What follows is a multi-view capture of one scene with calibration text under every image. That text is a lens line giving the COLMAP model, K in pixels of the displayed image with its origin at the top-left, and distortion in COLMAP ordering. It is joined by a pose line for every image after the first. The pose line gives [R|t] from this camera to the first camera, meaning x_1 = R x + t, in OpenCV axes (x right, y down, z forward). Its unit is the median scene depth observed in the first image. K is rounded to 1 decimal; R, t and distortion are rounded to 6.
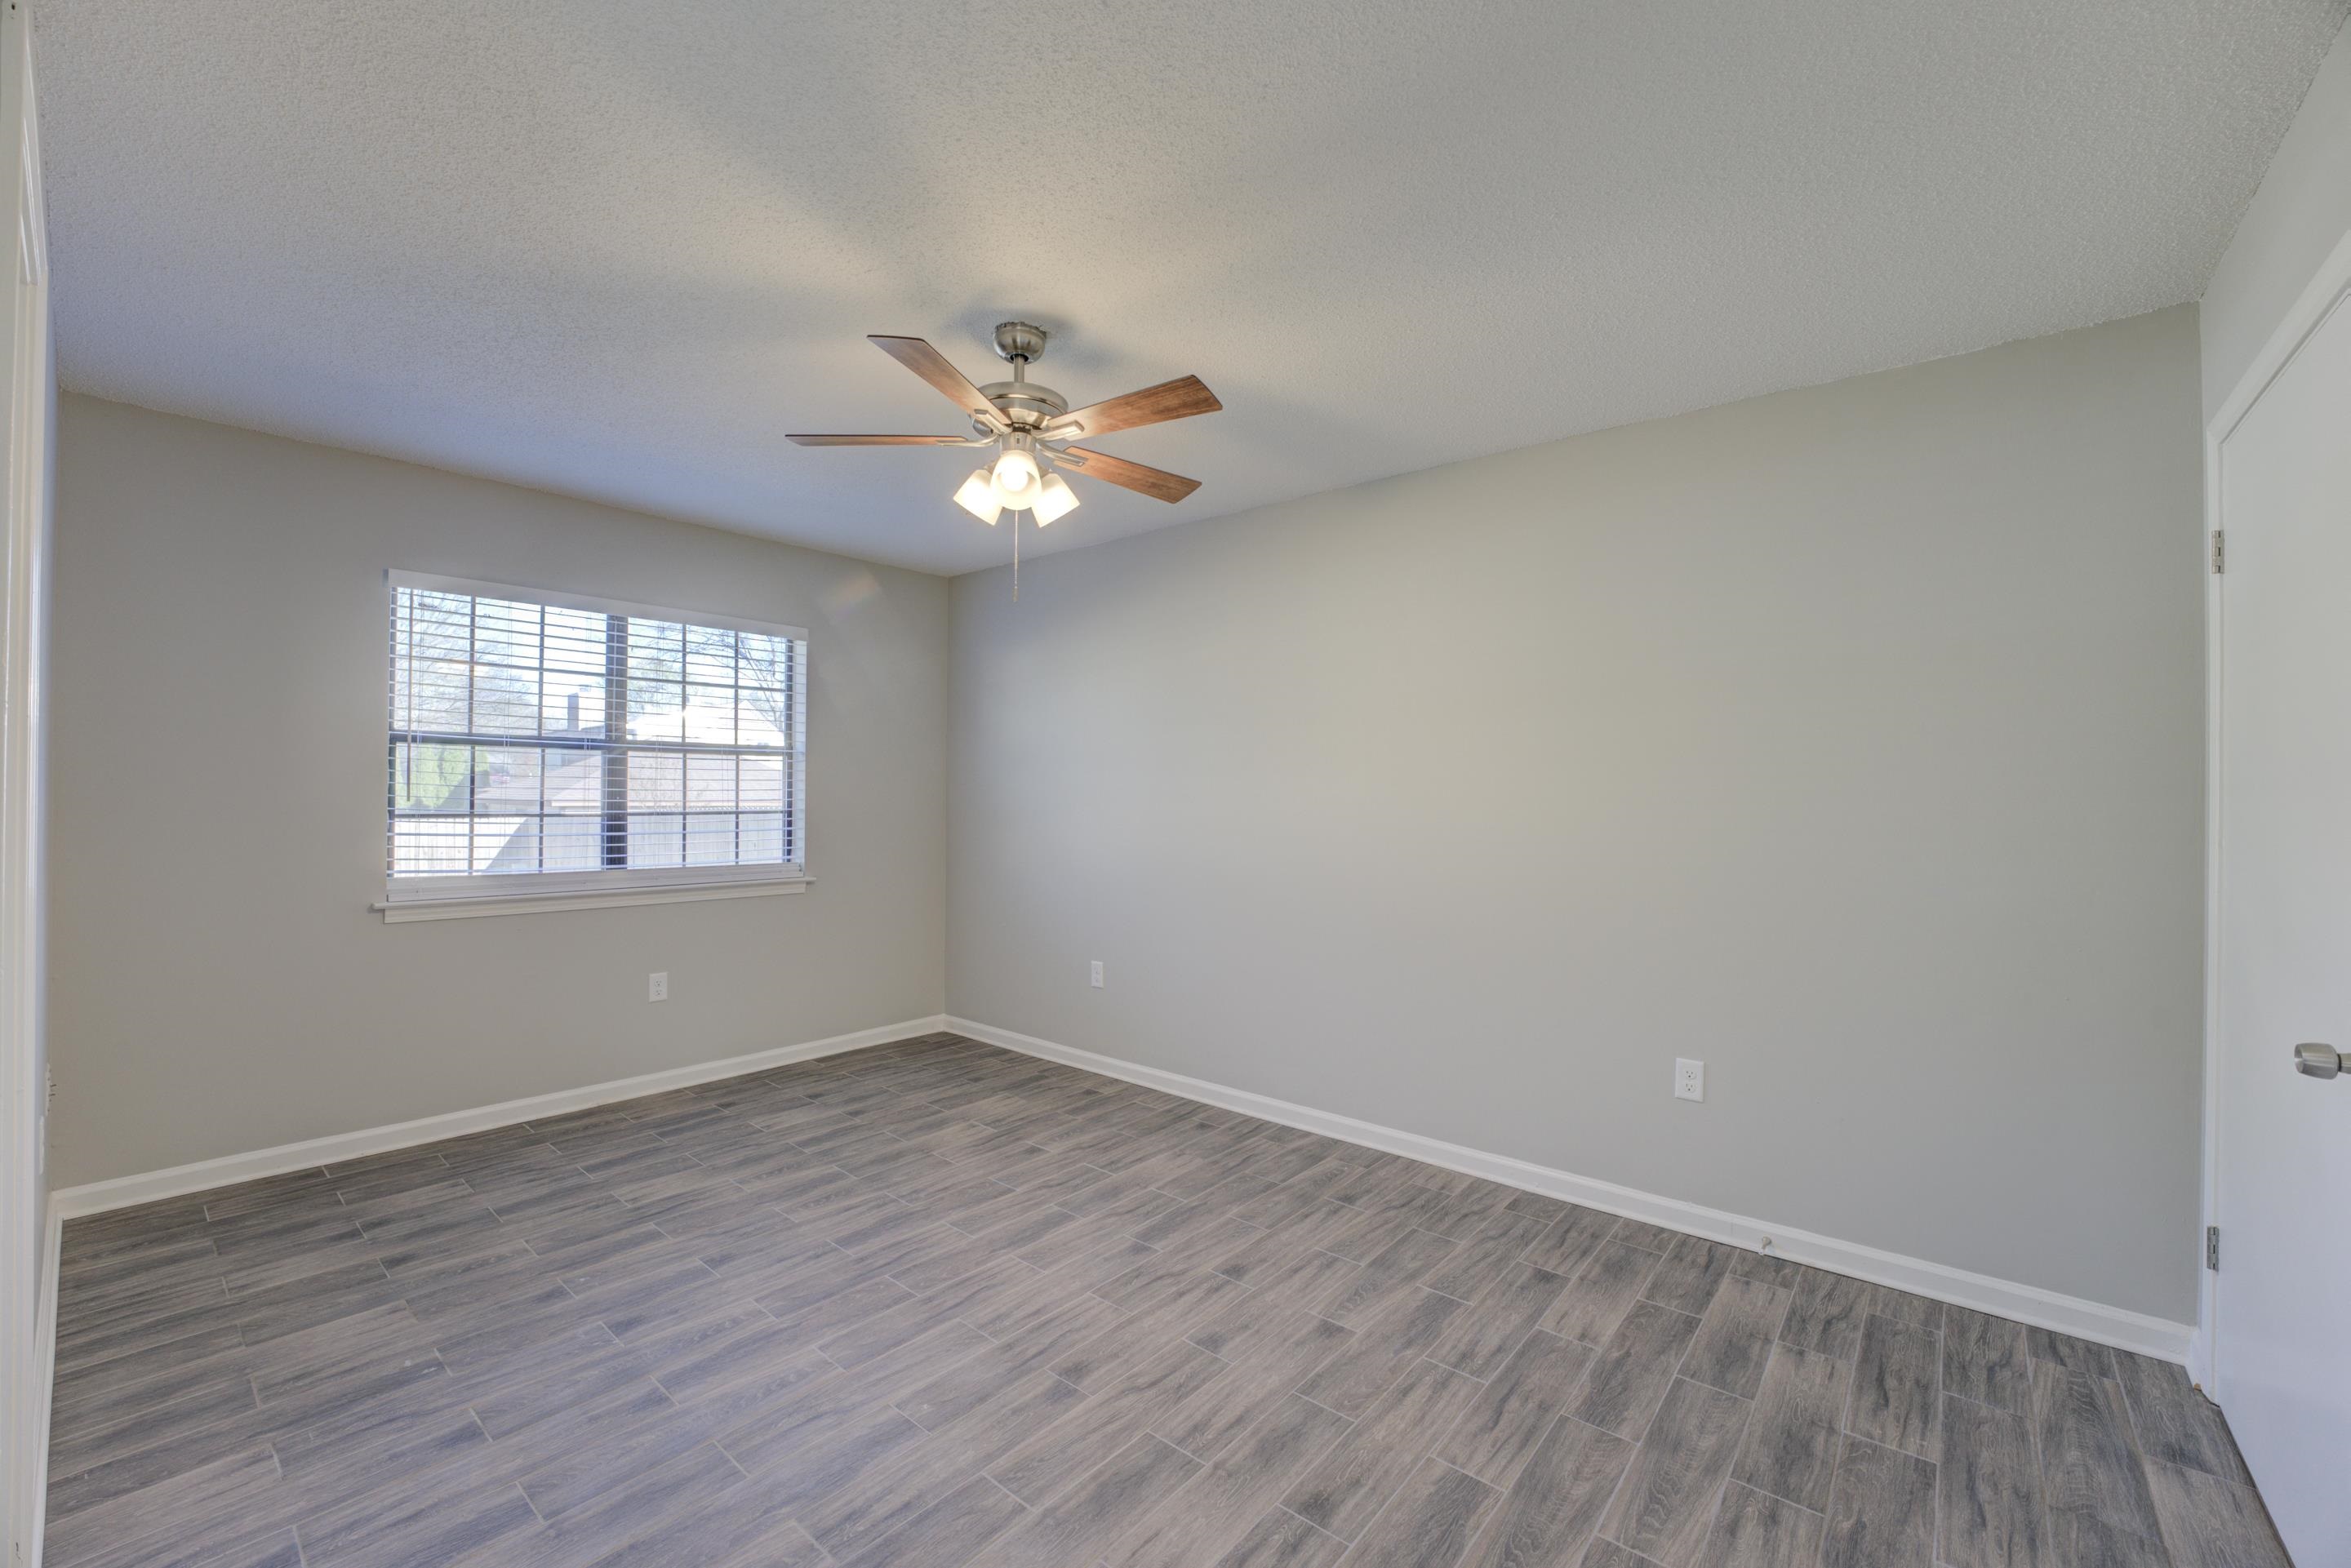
lens RADIAL K [[945.9, 0, 1167.2], [0, 945.9, 786.1], [0, 0, 1]] dist [-0.032683, 0.005374]
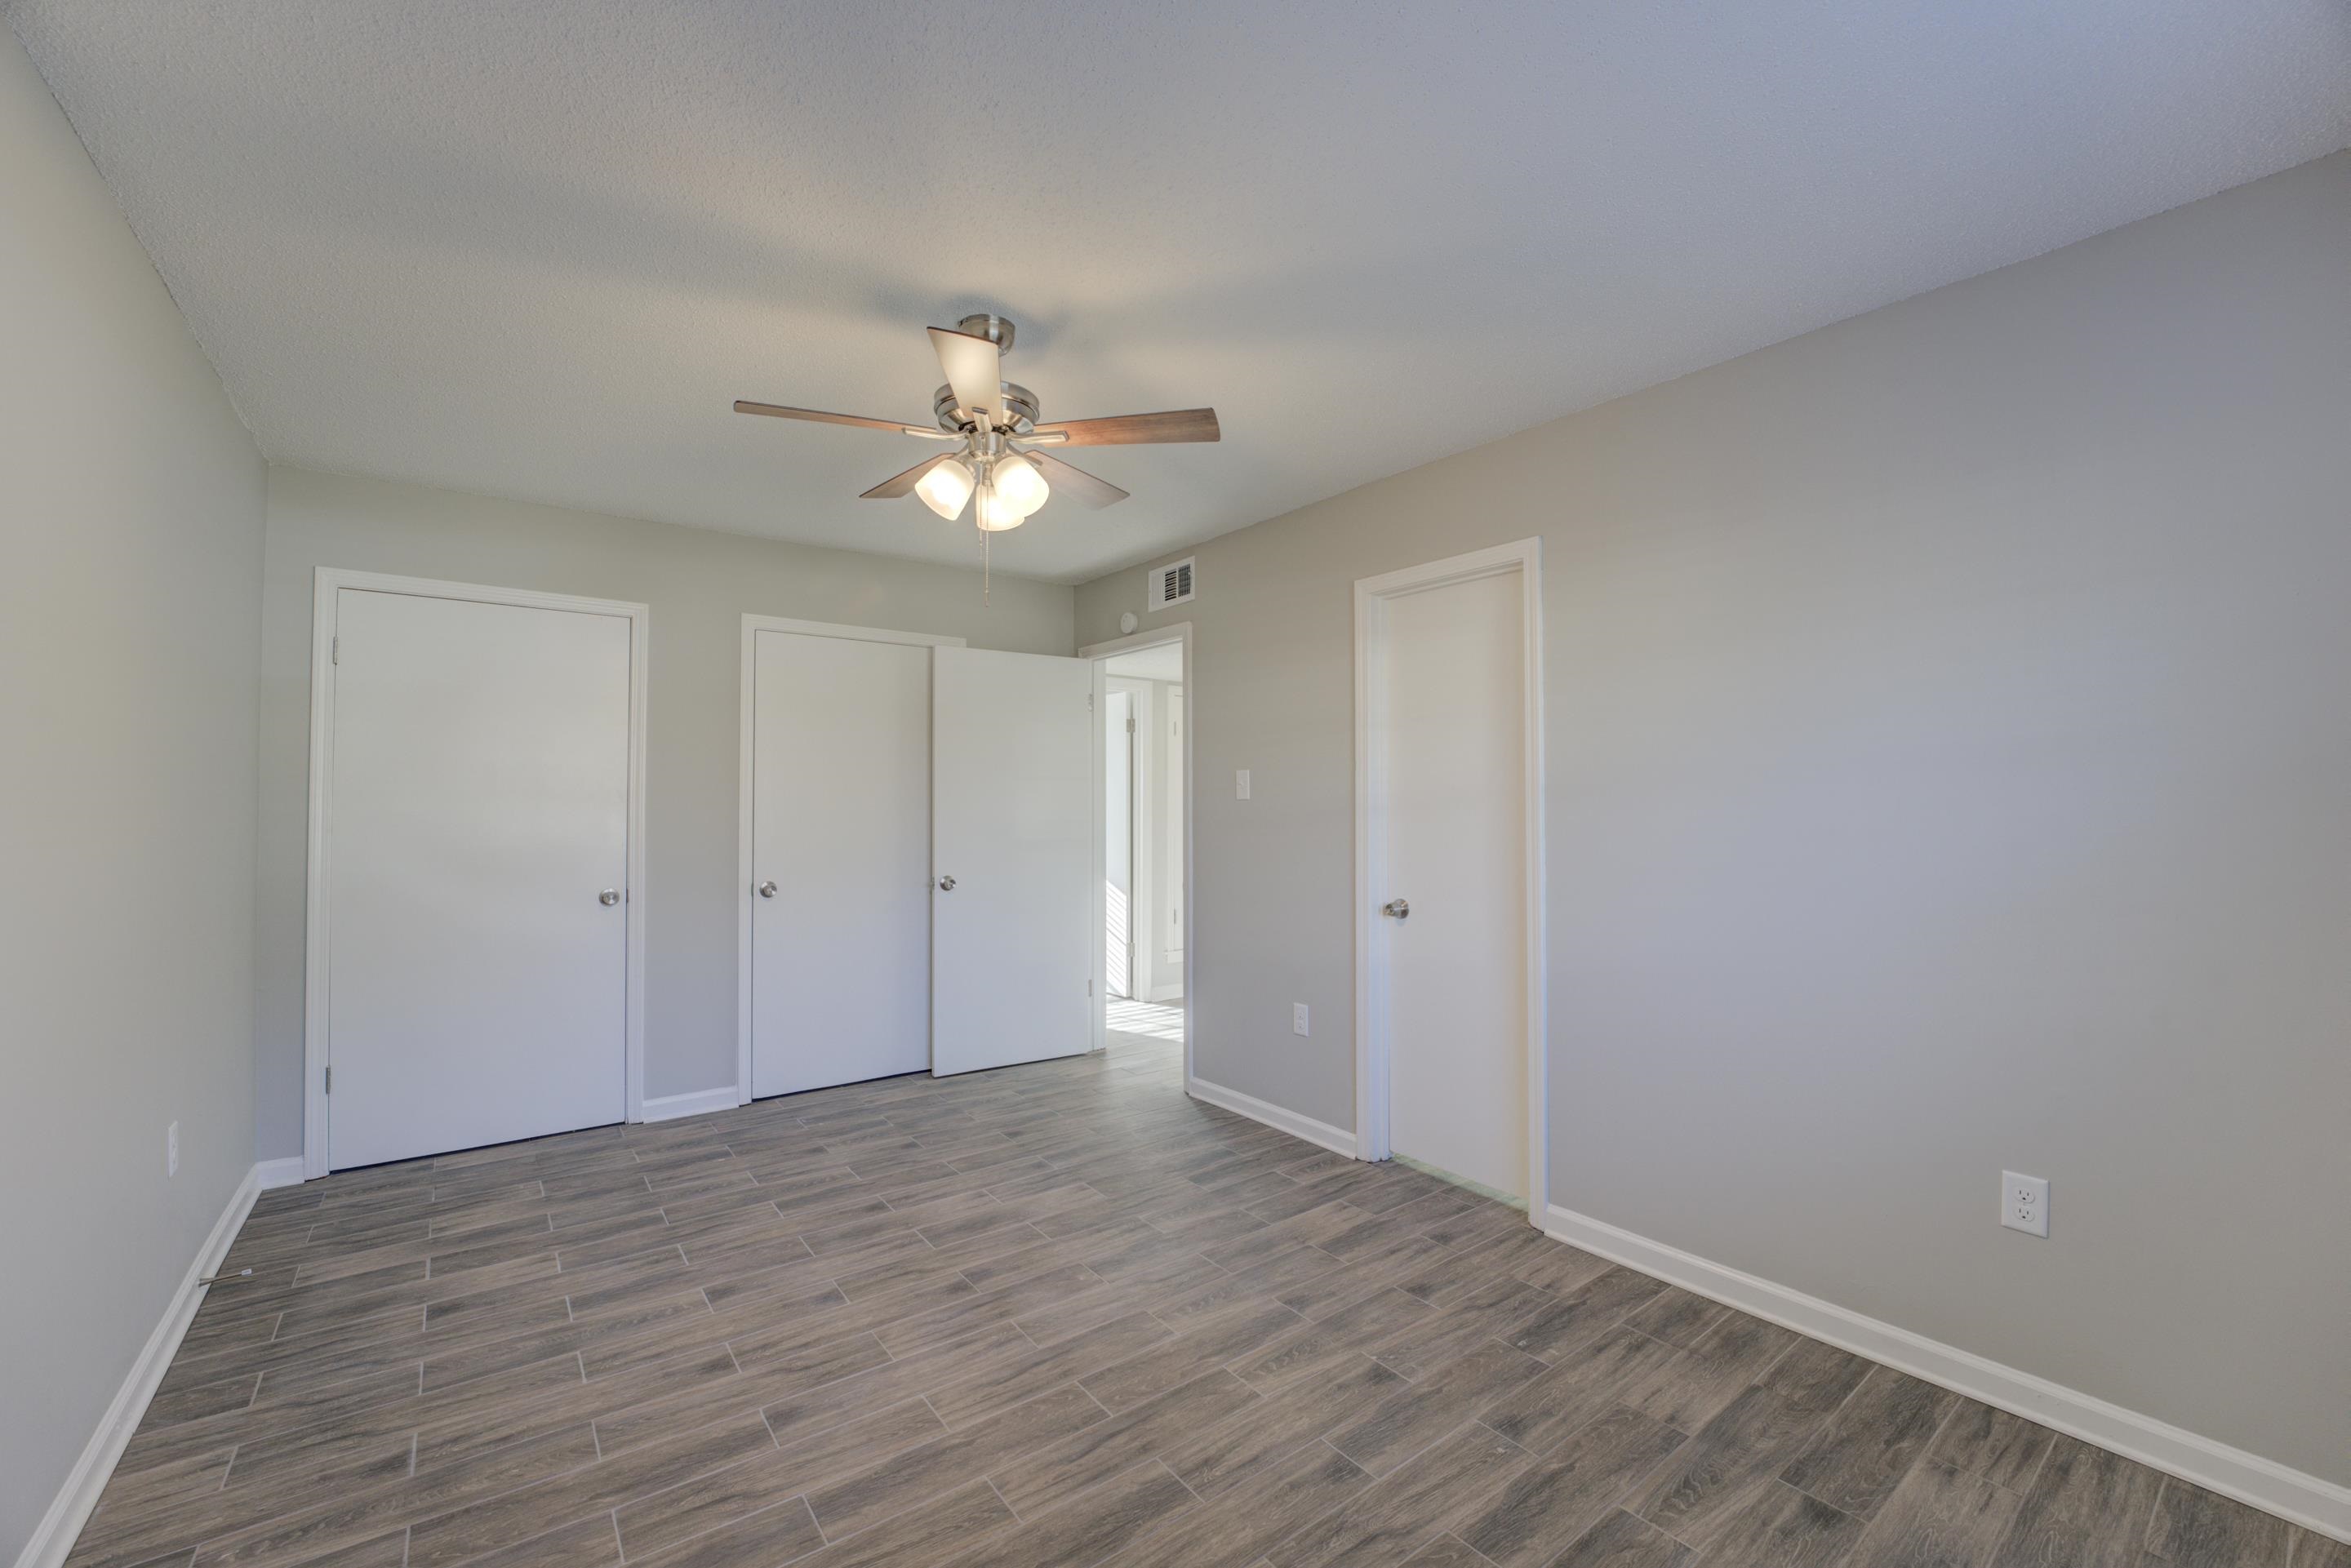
lens RADIAL K [[945.9, 0, 1167.2], [0, 945.9, 786.1], [0, 0, 1]] dist [-0.032683, 0.005374]
pose [[-0.974912, -0.003314, 0.222565, -0.587925], [-0.008572, 0.999706, -0.022660, 0.009529], [-0.222425, -0.024000, -0.974654, 2.004056]]
